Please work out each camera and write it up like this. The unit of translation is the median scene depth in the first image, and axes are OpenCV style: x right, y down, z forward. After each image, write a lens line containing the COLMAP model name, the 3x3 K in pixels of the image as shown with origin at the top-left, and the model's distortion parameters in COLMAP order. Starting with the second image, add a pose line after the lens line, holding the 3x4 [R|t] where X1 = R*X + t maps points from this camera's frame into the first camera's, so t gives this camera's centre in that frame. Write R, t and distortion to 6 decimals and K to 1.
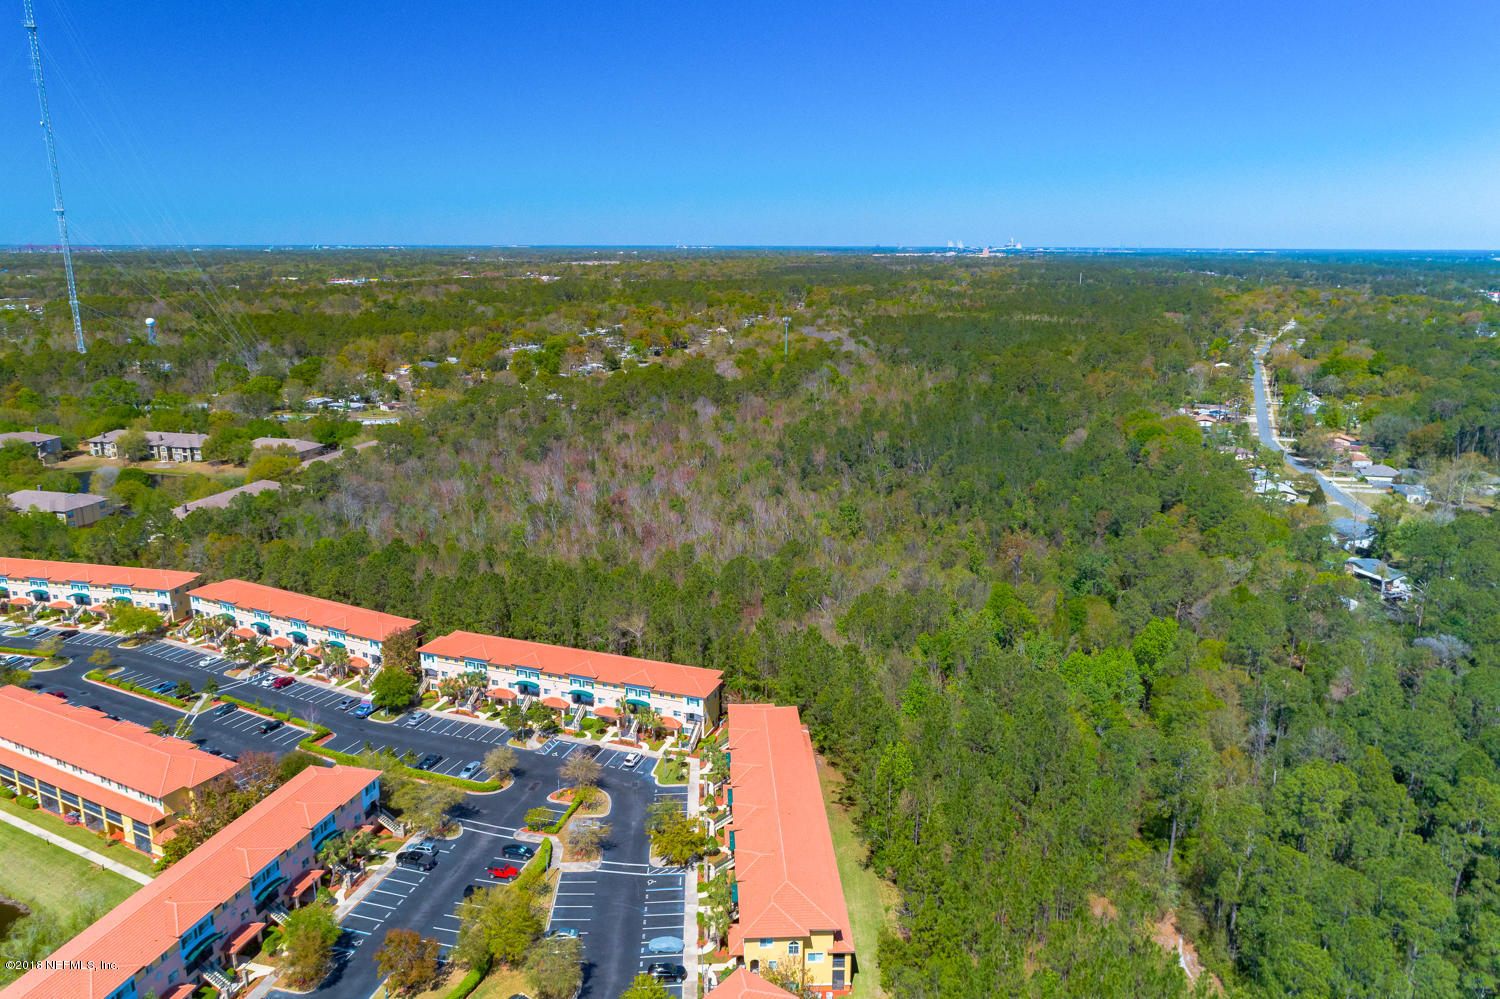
lens RADIAL K [[1016.7, 0, 750.0], [0, 1016.7, 499.5], [0, 0, 1]] dist [0.039227, 0.002942]
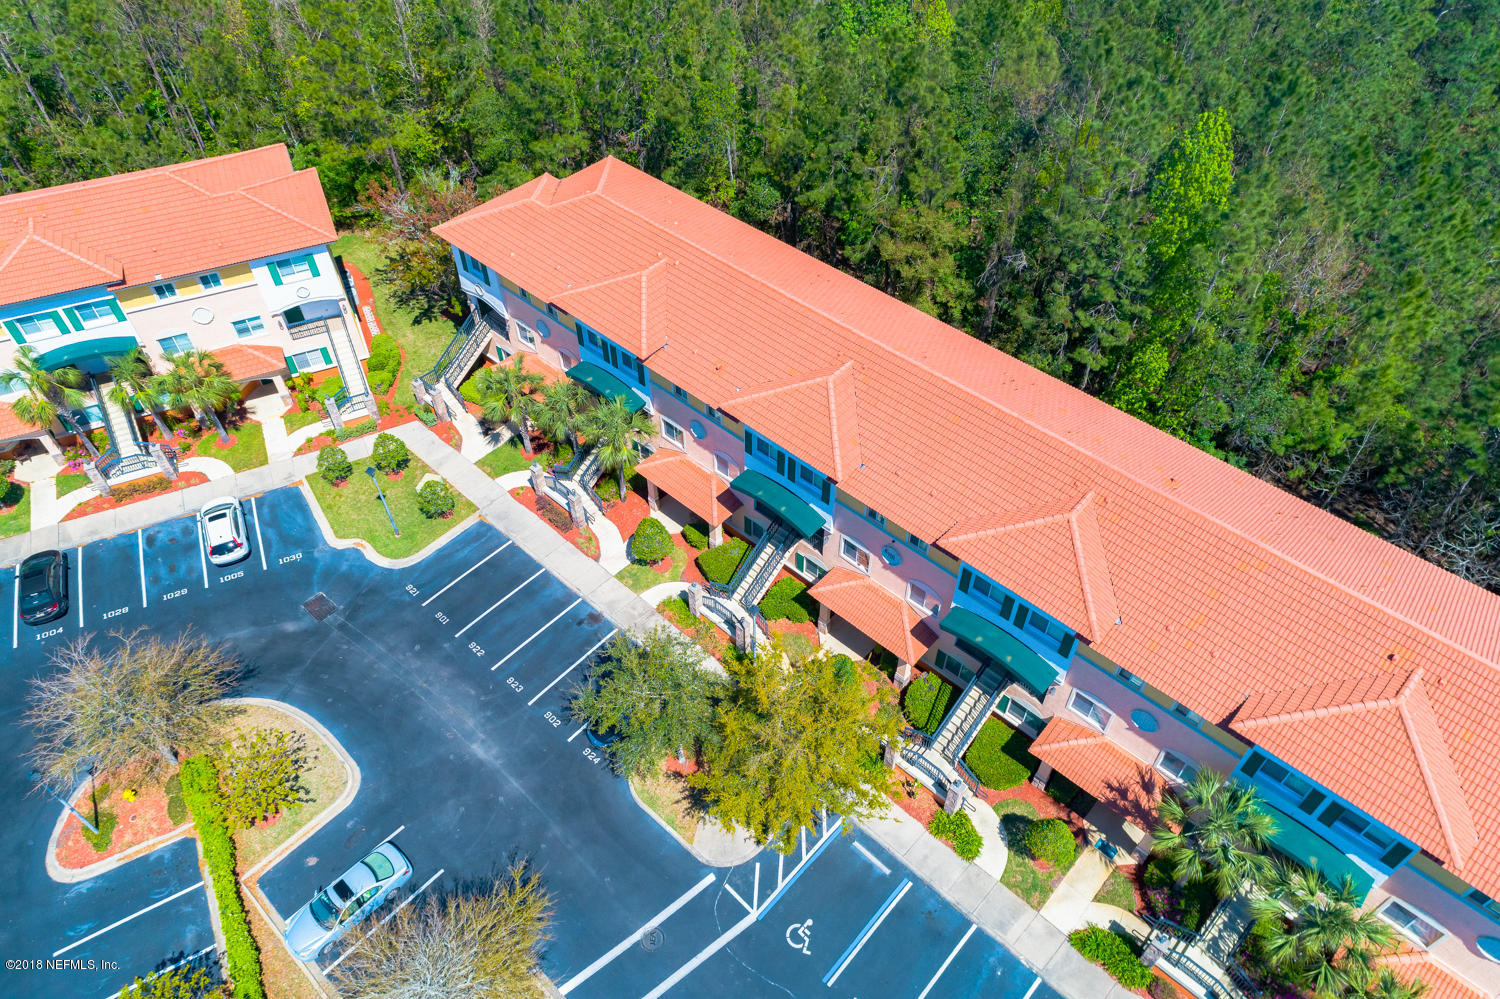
lens RADIAL K [[1005.7, 0, 750.0], [0, 1005.7, 499.5], [0, 0, 1]] dist [0.032318, -0.000394]
pose [[0.713689, -0.518289, 0.471195, -0.134525], [0.174921, 0.783251, 0.596591, 0.096406], [-0.678271, -0.343359, 0.649657, 0.684896]]
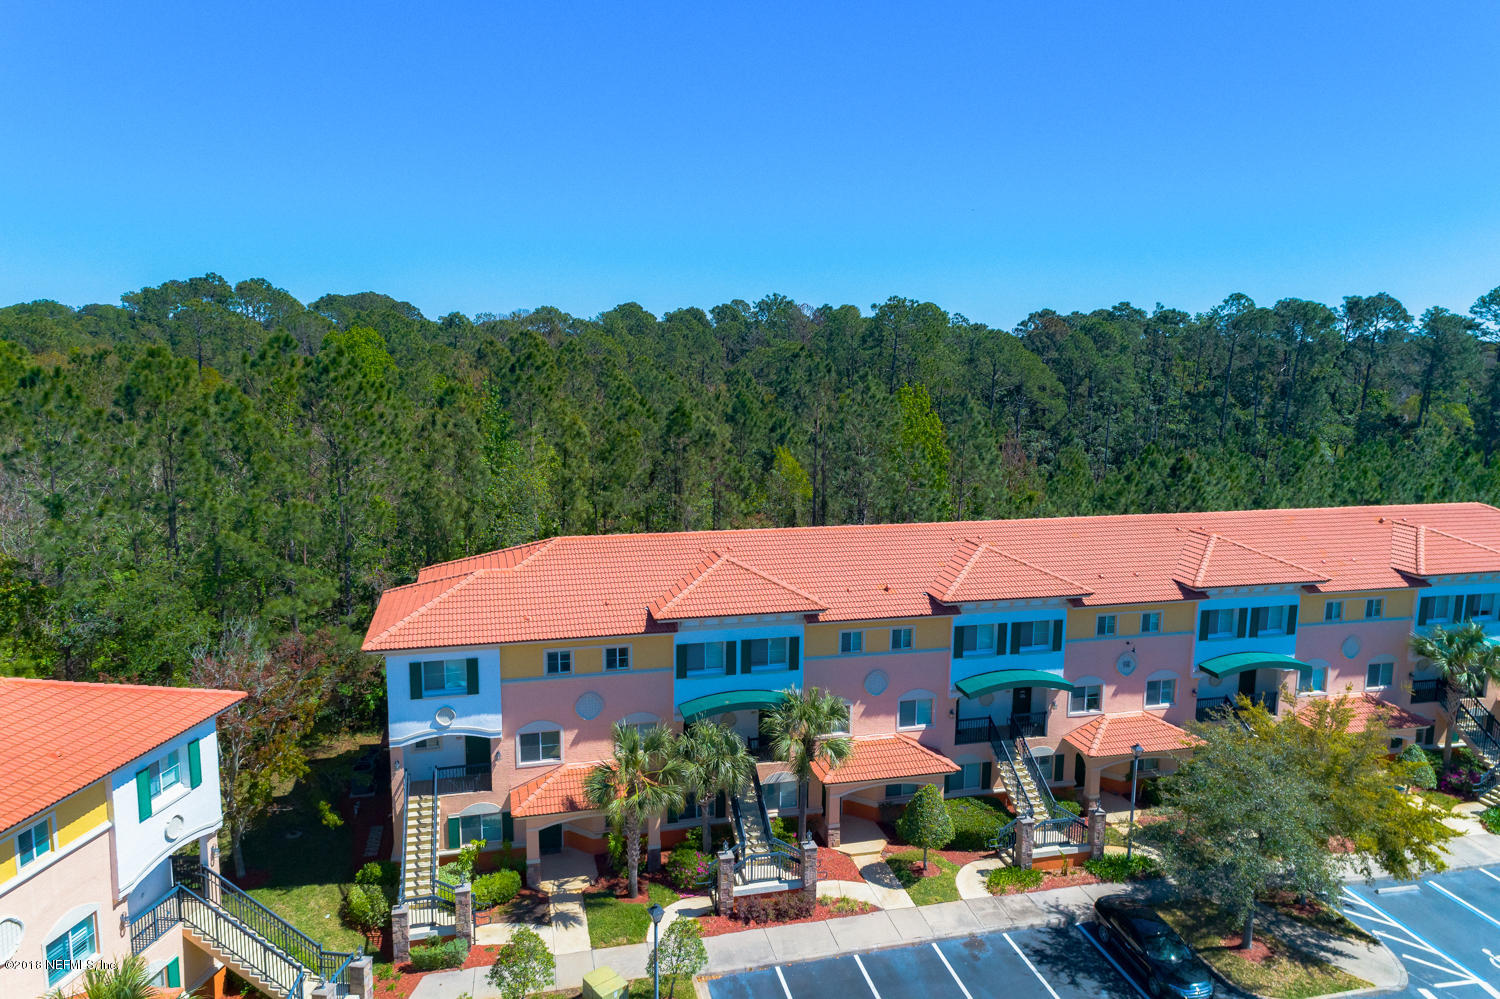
lens RADIAL K [[1016.7, 0, 750.0], [0, 1016.7, 499.5], [0, 0, 1]] dist [0.039227, 0.002942]
pose [[-0.205282, -0.156125, 0.966170, -0.216790], [0.223194, 0.953713, 0.201534, 0.145078], [-0.952913, 0.257014, -0.160934, 0.921053]]
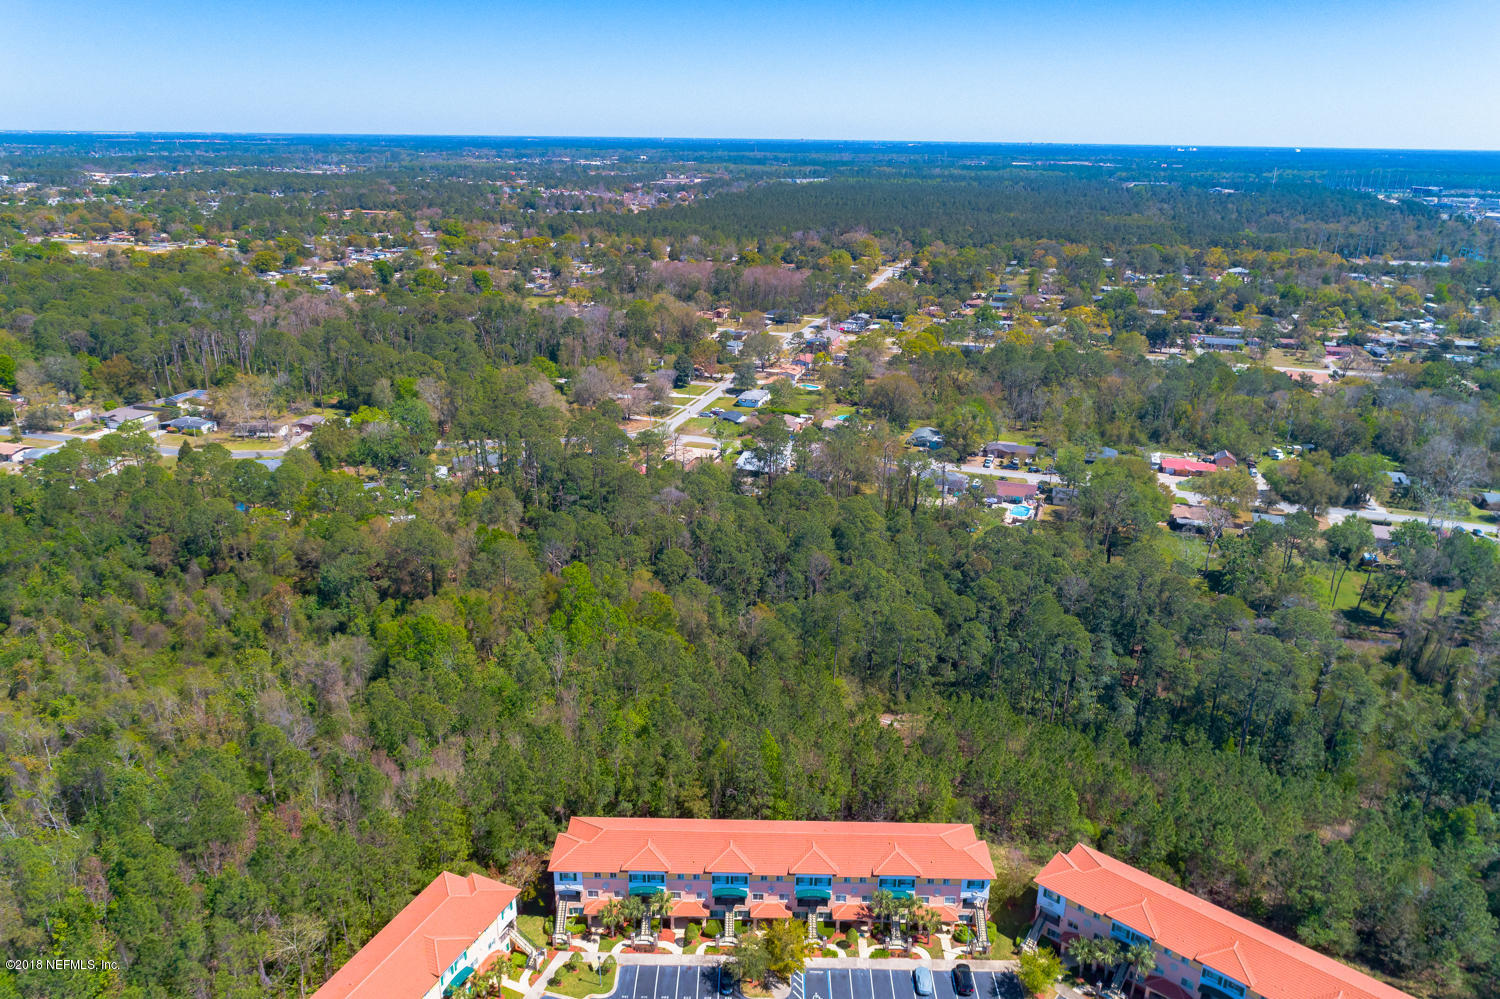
lens RADIAL K [[1036.6, 0, 750.0], [0, 1036.6, 499.5], [0, 0, 1]] dist [-0.002379, -0.000592]
pose [[0.054478, -0.339371, 0.939074, -0.645515], [0.222080, 0.921033, 0.319967, -0.275222], [-0.973505, 0.191118, 0.125544, 0.669558]]
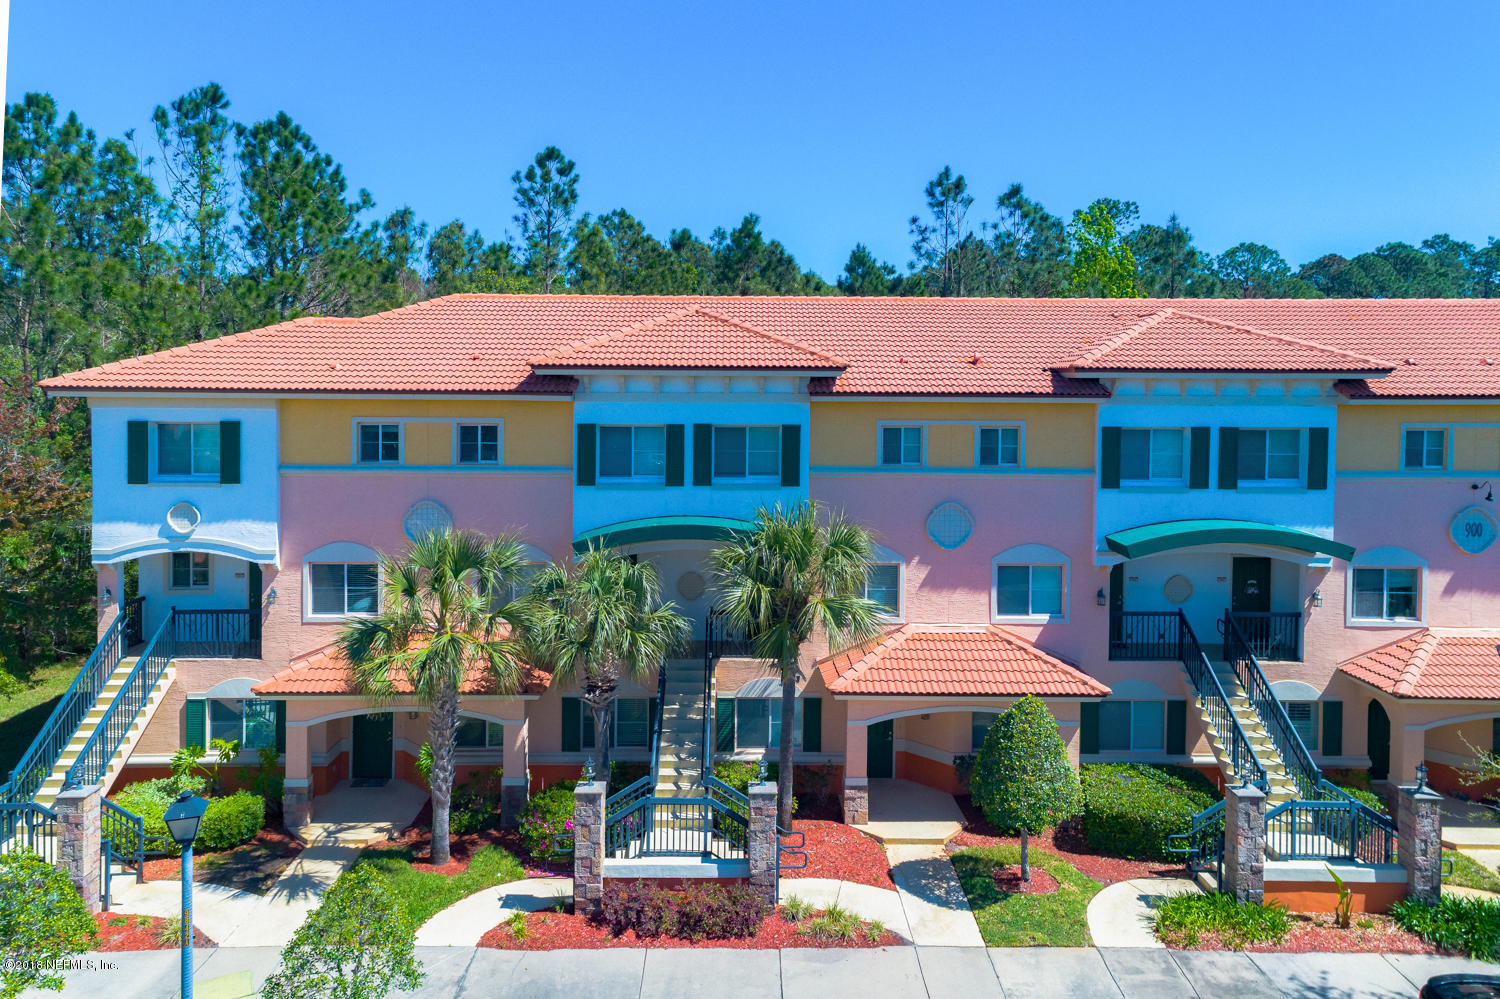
lens RADIAL K [[1034.4, 0, 743.9], [0, 1034.4, 427.7], [0, 0, 1]] dist [0.030851, 0.004412]
pose [[0.034039, -0.029646, 0.998981, -0.137600], [0.230872, 0.972757, 0.021001, 0.214839], [-0.972389, 0.229922, 0.039956, 0.885357]]
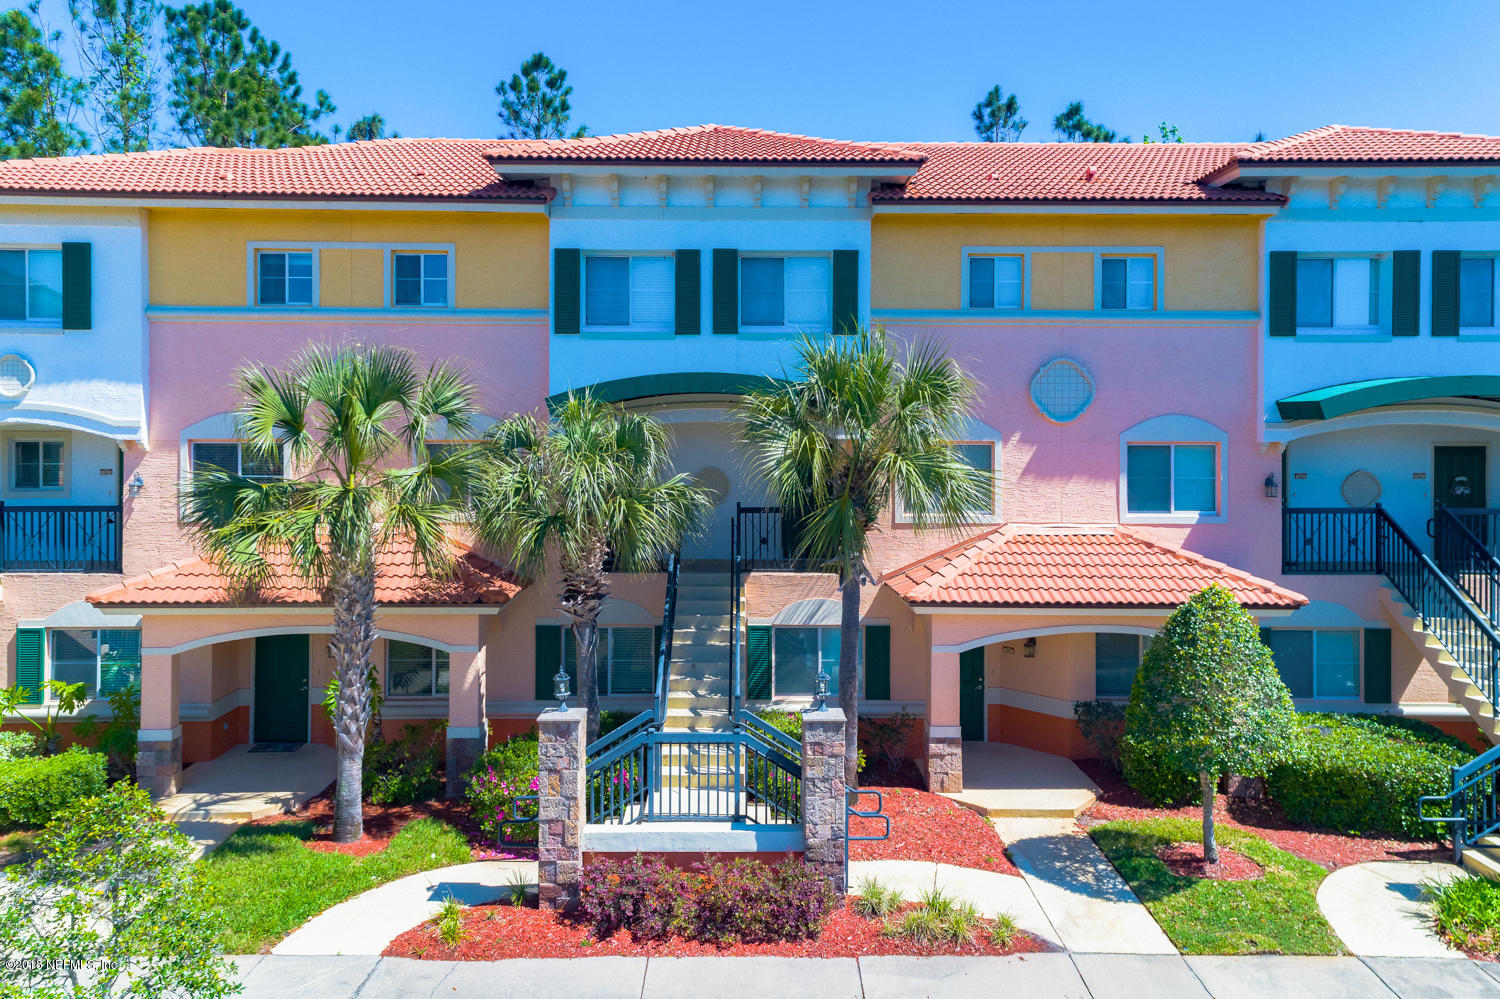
lens RADIAL K [[1029.9, 0, 750.0], [0, 1029.9, 446.7], [0, 0, 1]] dist [0.033253, 0.002596]
pose [[0.036849, -0.001058, 0.999320, -0.104829], [0.235391, 0.971871, -0.007650, 0.233756], [-0.971202, 0.235513, 0.036061, 0.893680]]
